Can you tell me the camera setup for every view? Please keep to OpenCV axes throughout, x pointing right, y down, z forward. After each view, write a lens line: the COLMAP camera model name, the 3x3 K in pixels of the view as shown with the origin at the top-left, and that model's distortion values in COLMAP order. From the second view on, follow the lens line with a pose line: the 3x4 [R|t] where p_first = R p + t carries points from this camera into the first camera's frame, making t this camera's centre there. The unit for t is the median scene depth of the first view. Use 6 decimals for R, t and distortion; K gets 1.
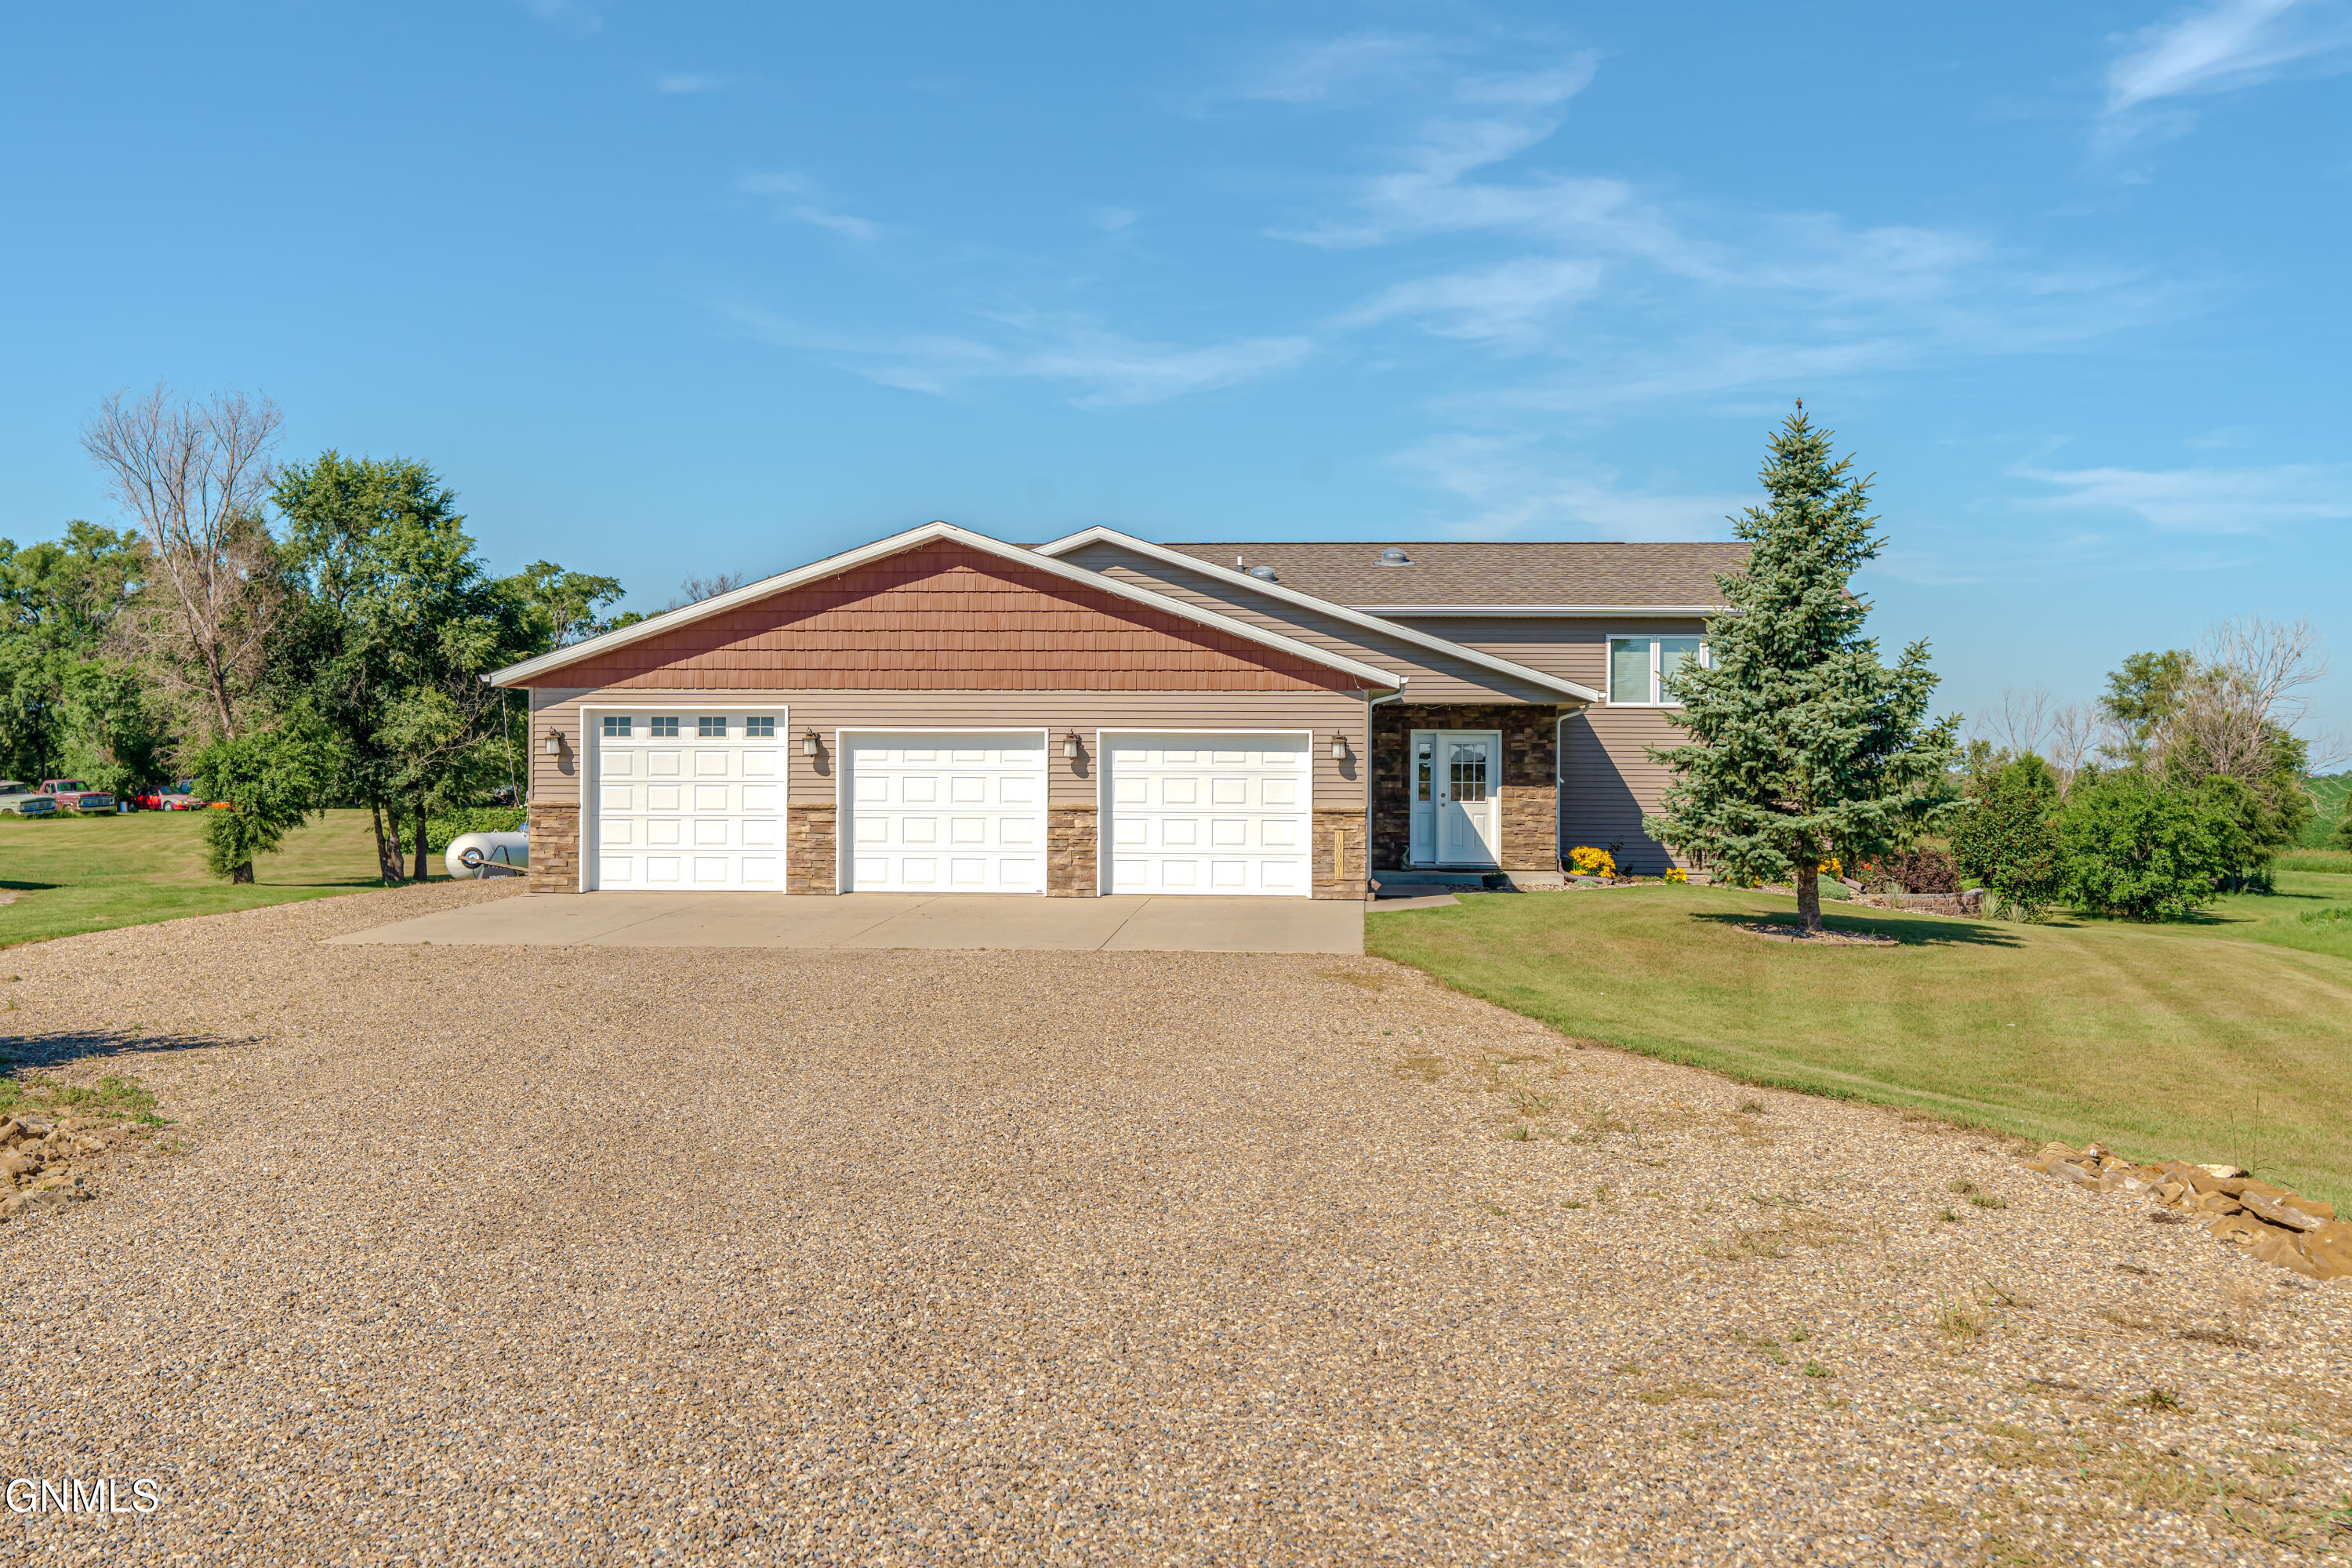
lens RADIAL K [[2209.5, 0, 1169.9], [0, 2209.5, 792.5], [0, 0, 1]] dist [0.023544, 0.000000]
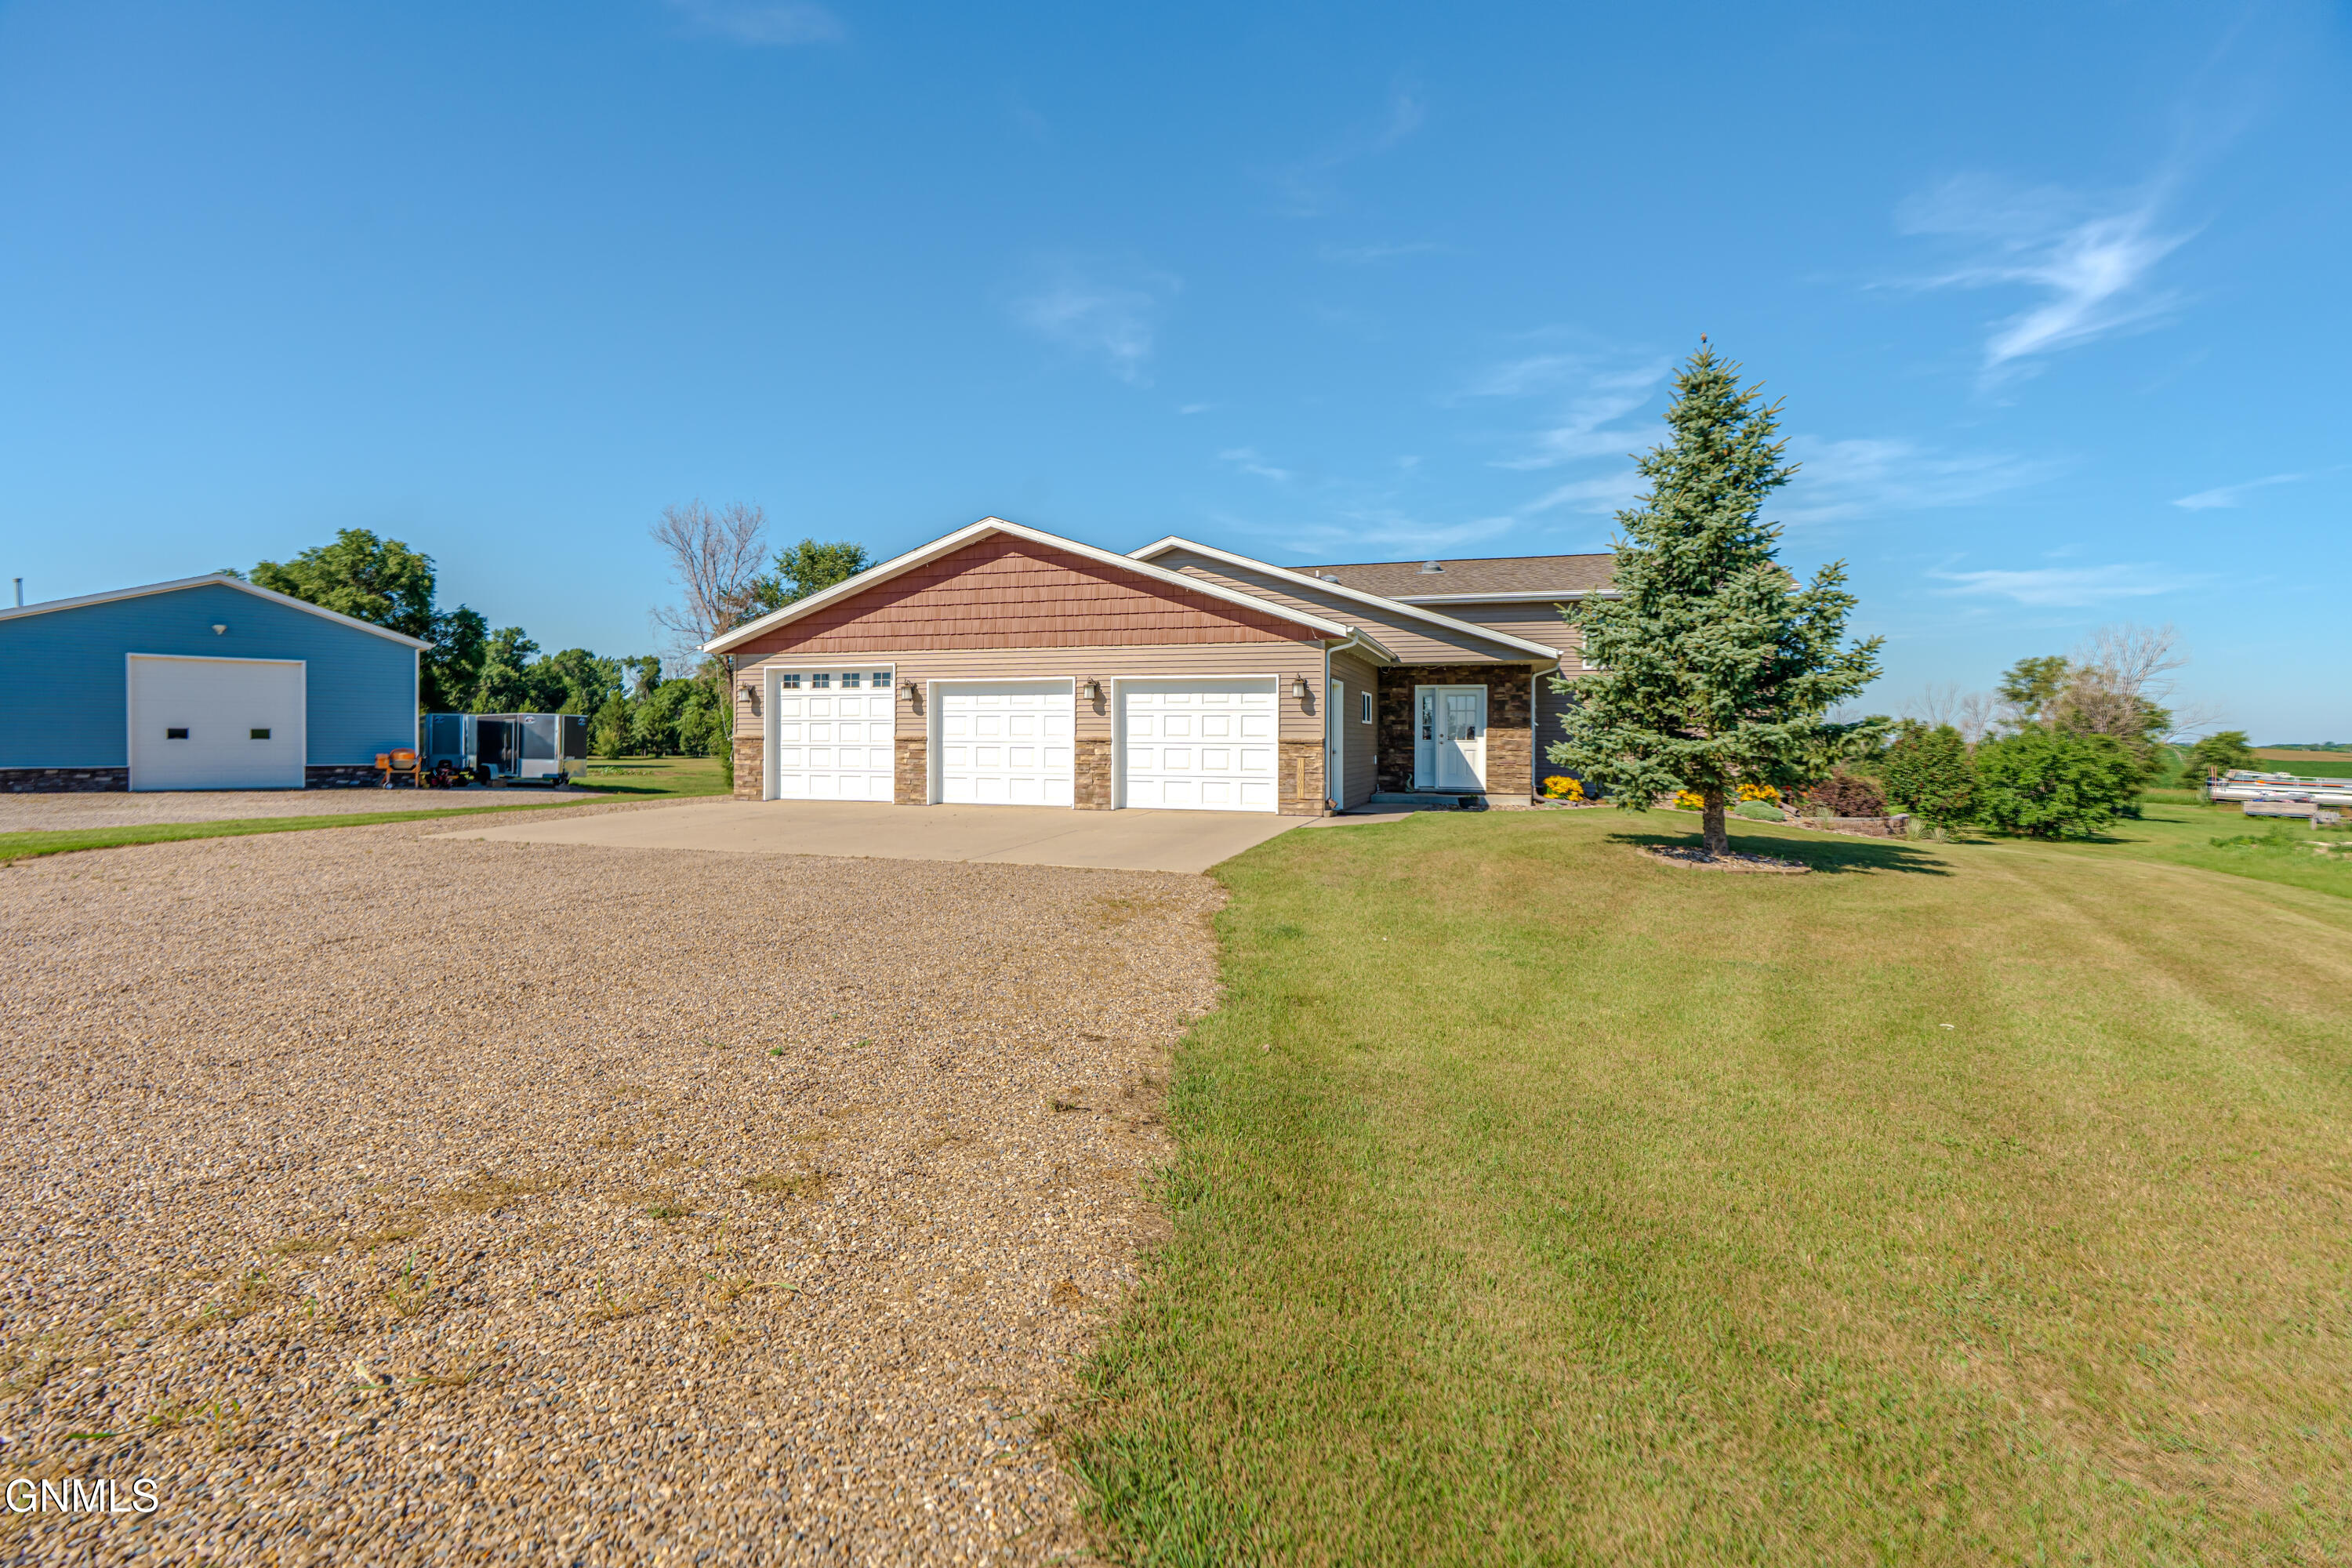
lens RADIAL K [[1098.4, 0, 1165.1], [0, 1098.4, 729.3], [0, 0, 1]] dist [-0.007142, 0.003115]
pose [[0.969629, -0.001866, -0.244573, 0.147216], [-0.003780, 0.999737, -0.022611, 0.015125], [0.244551, 0.022849, 0.969367, 0.397165]]
